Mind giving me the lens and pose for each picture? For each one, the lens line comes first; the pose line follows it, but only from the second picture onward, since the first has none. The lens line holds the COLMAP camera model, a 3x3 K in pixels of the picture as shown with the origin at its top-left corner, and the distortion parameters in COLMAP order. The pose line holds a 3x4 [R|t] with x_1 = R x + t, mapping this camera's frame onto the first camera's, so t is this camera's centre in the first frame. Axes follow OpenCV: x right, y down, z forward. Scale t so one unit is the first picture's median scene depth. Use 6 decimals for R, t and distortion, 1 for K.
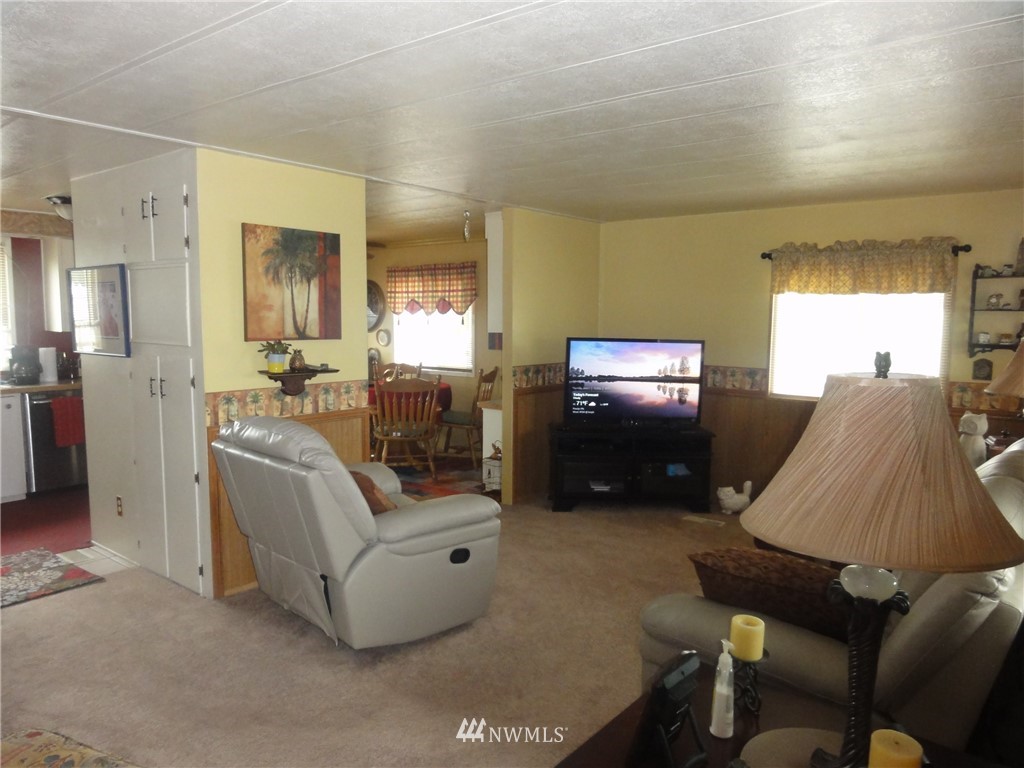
lens RADIAL K [[723.8, 0, 513.0], [0, 723.8, 384.7], [0, 0, 1]] dist [0.001545, 0.007286]
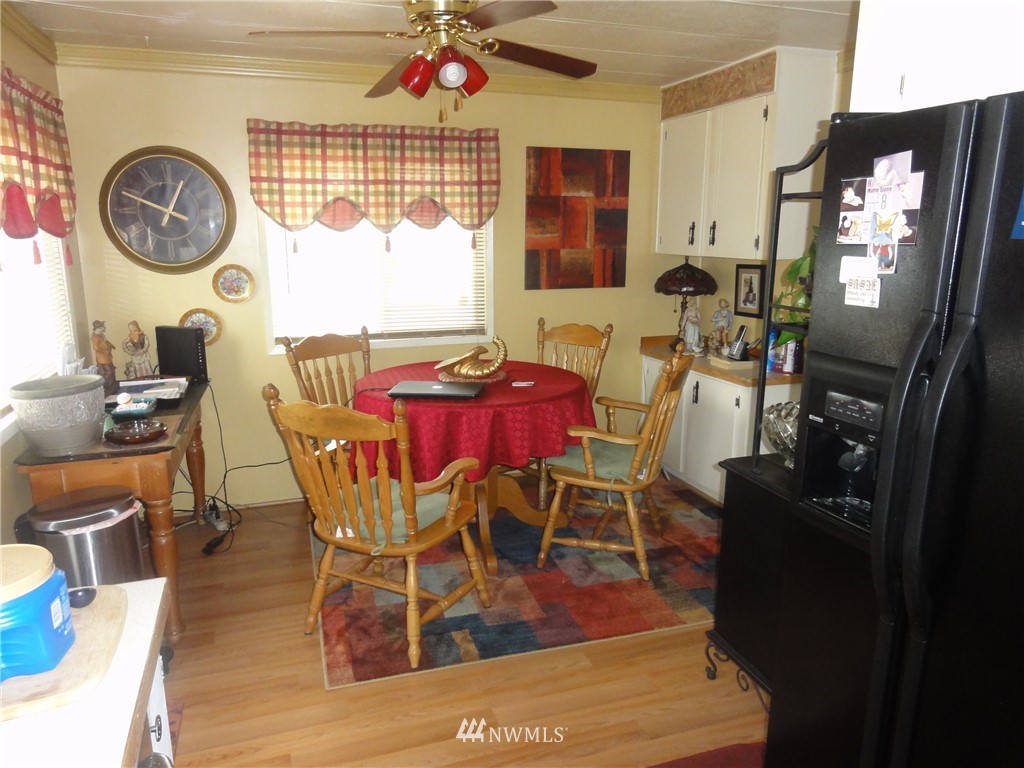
lens RADIAL K [[723.8, 0, 512.5], [0, 723.8, 388.6], [0, 0, 1]] dist [0.001545, 0.007286]
pose [[0.526531, -0.204564, 0.825178, -0.504406], [0.082252, 0.978324, 0.190046, -0.076746], [-0.846168, -0.032192, 0.531943, 0.651601]]
